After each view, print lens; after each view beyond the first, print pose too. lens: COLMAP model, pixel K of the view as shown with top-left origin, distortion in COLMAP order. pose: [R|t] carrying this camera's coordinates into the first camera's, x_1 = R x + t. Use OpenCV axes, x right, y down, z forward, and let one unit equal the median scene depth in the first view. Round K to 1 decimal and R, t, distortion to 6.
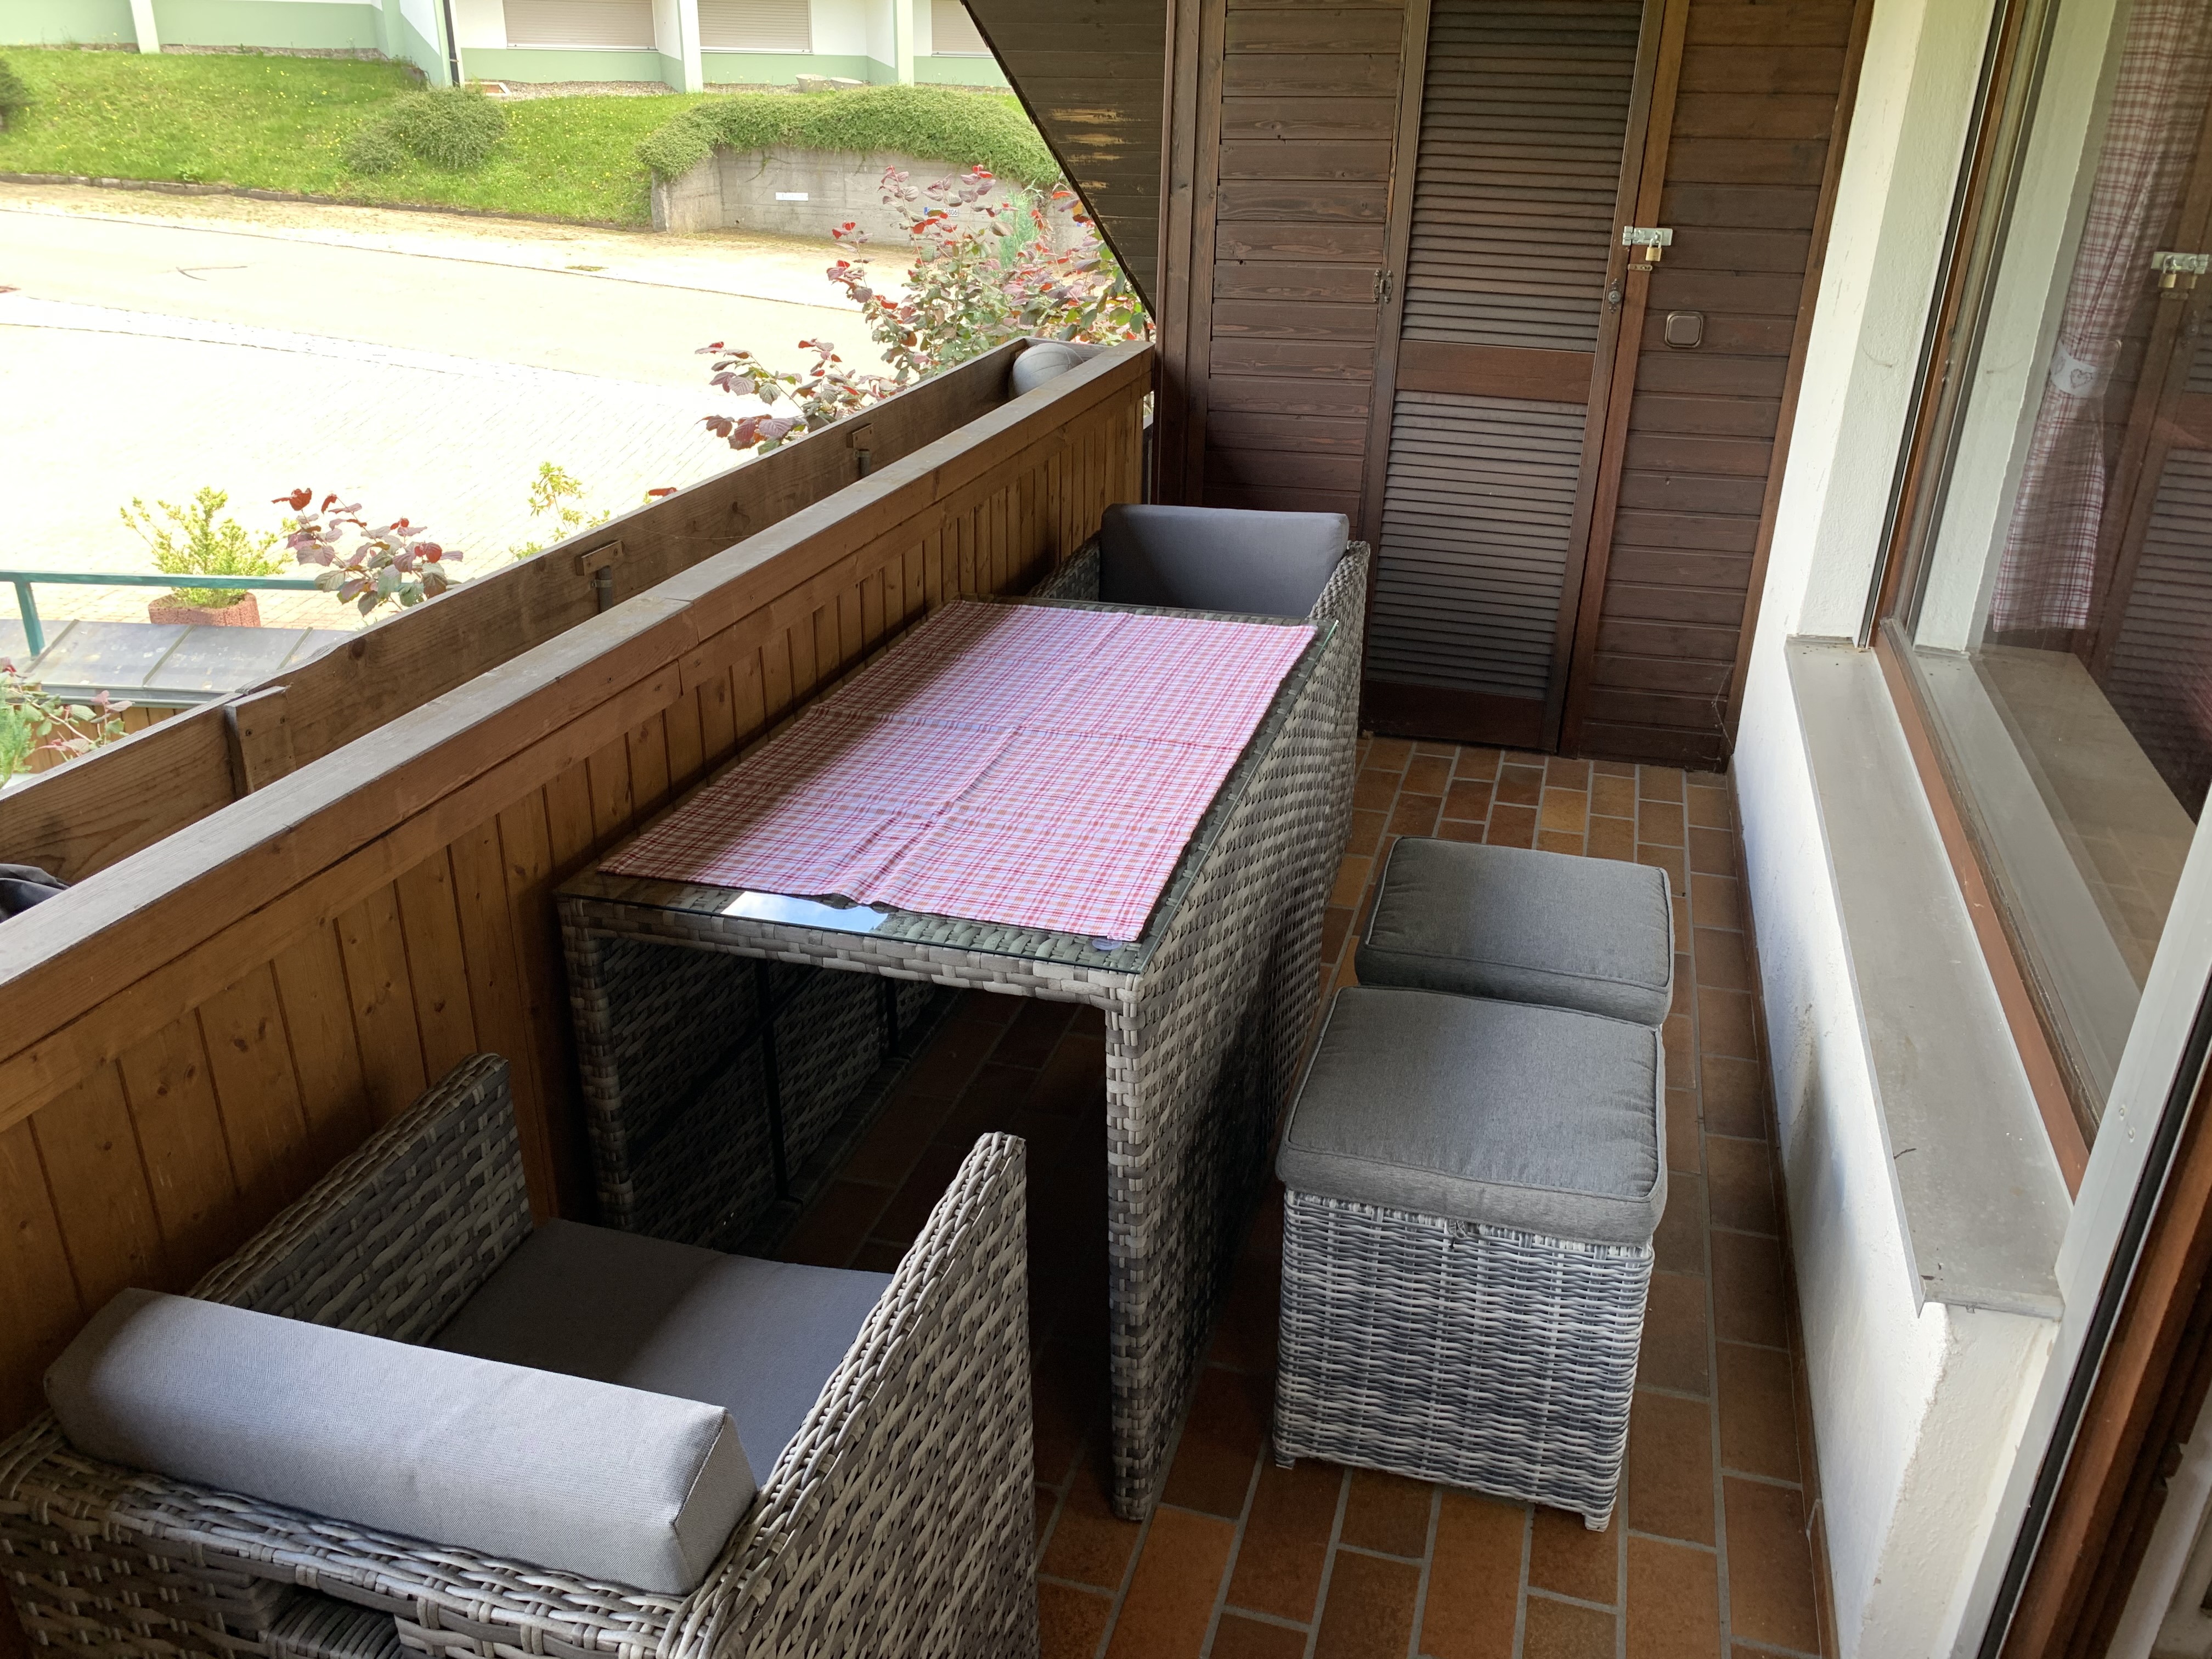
lens RADIAL K [[1694.1, 0, 1095.6], [0, 1694.1, 822.8], [0, 0, 1]] dist [0.002123, 0.001899]
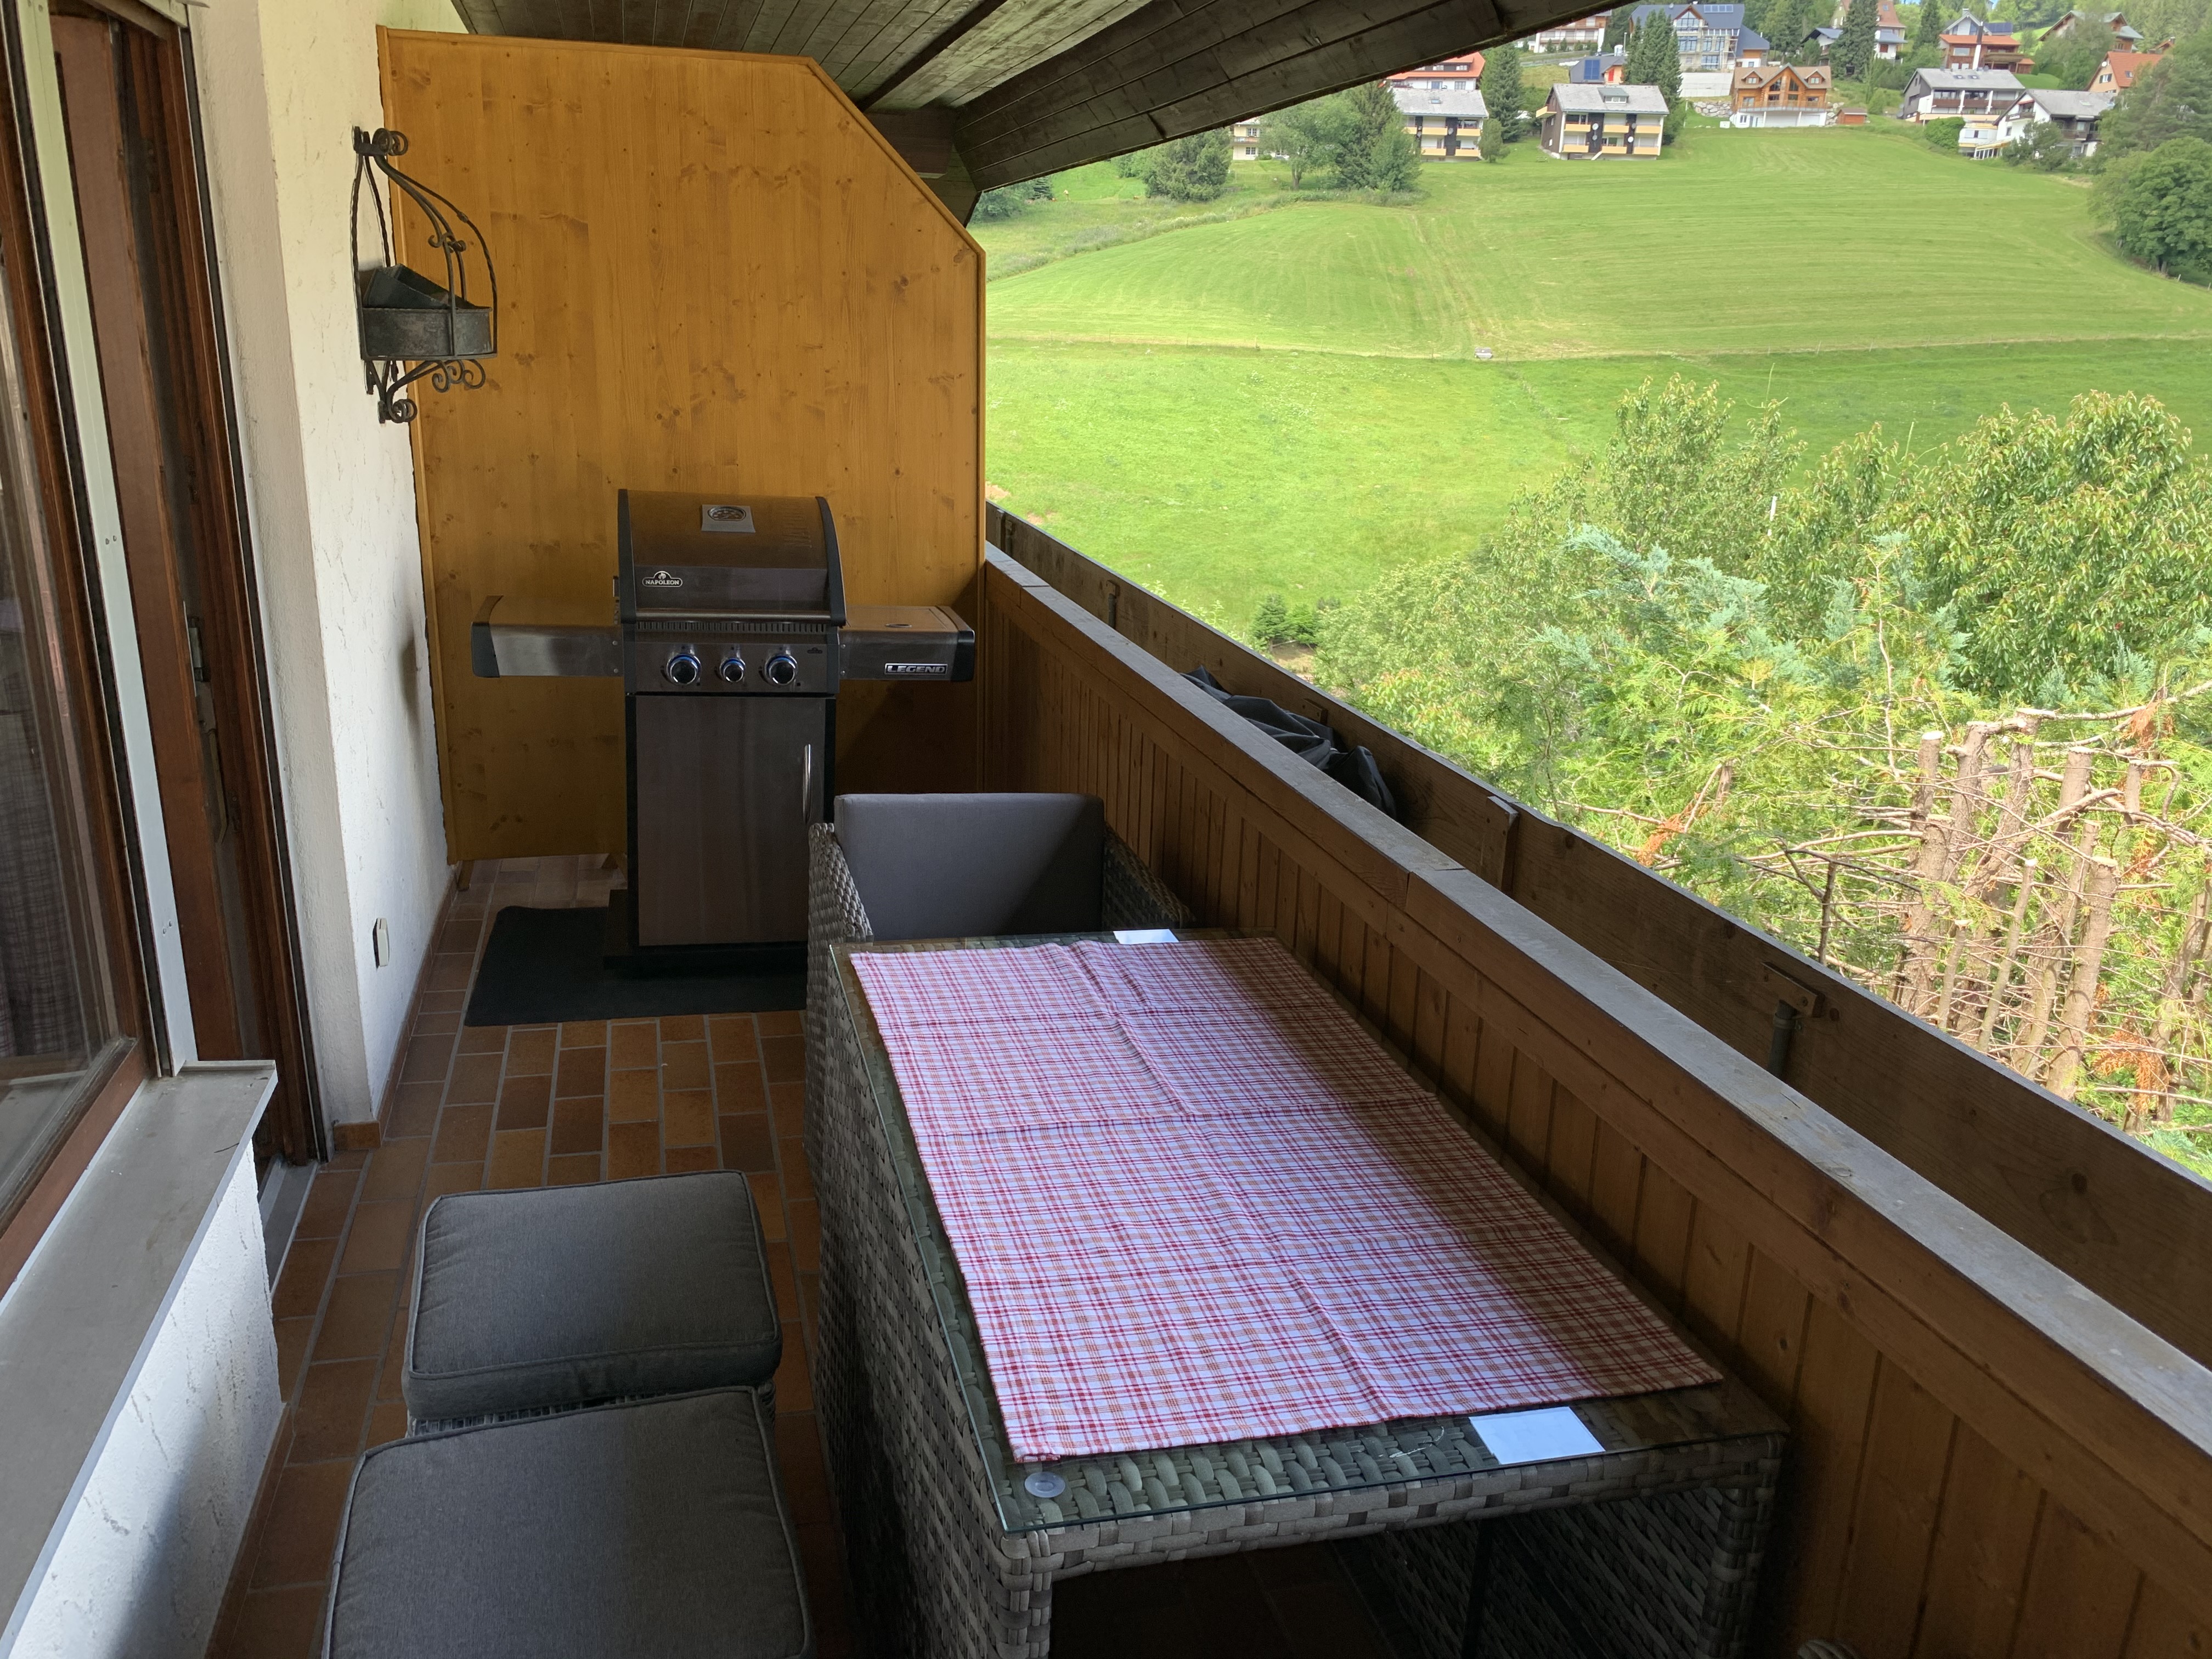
lens RADIAL K [[1694.1, 0, 1095.6], [0, 1694.1, 822.8], [0, 0, 1]] dist [0.002123, 0.001899]
pose [[-0.853191, 0.109800, -0.509910, 0.460584], [-0.254943, 0.765077, 0.591321, -0.736521], [0.455048, 0.634508, -0.624764, 1.587843]]
